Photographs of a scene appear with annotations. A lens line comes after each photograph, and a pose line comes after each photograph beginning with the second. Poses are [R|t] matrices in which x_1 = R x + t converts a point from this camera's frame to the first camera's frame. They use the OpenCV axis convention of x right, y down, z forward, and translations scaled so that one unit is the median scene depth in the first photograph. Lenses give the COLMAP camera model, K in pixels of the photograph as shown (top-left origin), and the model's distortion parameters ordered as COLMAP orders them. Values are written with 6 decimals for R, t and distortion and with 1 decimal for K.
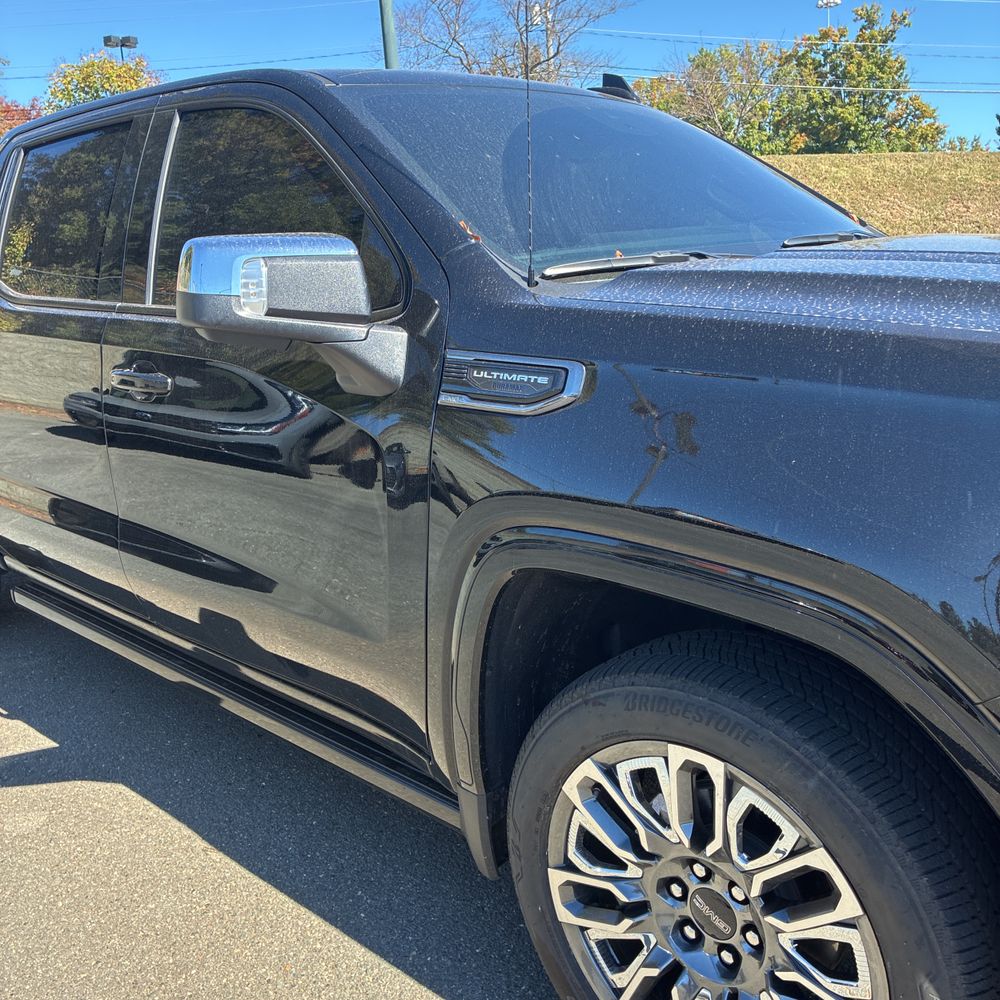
lens RADIAL K [[1013.0, 0, 505.7], [0, 1013.0, 491.1], [0, 0, 1]] dist [0.023555, 0.000000]
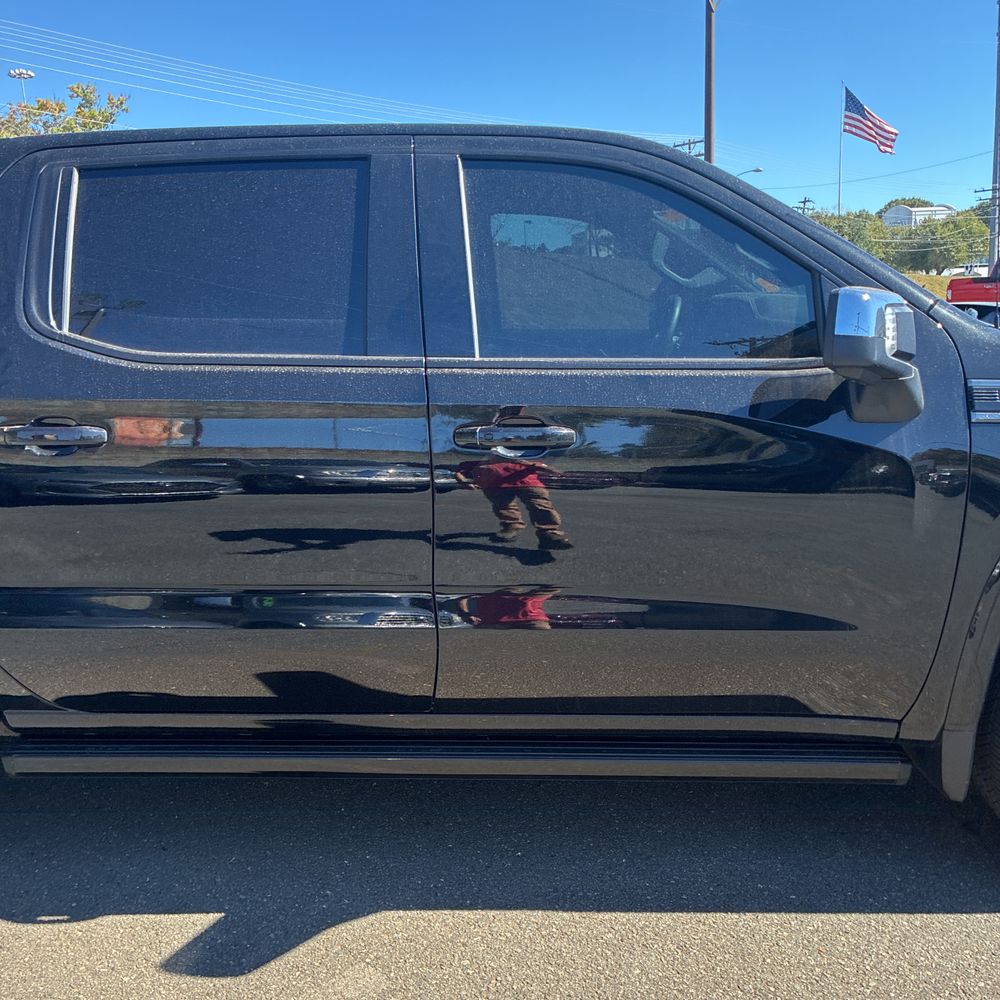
lens RADIAL K [[1013.0, 0, 483.1], [0, 1013.0, 503.7], [0, 0, 1]] dist [0.023555, 0.000000]
pose [[0.762682, -0.100838, 0.638865, -0.954663], [0.137328, 0.990496, -0.007604, -0.042253], [-0.632026, 0.093533, 0.769282, 0.292180]]
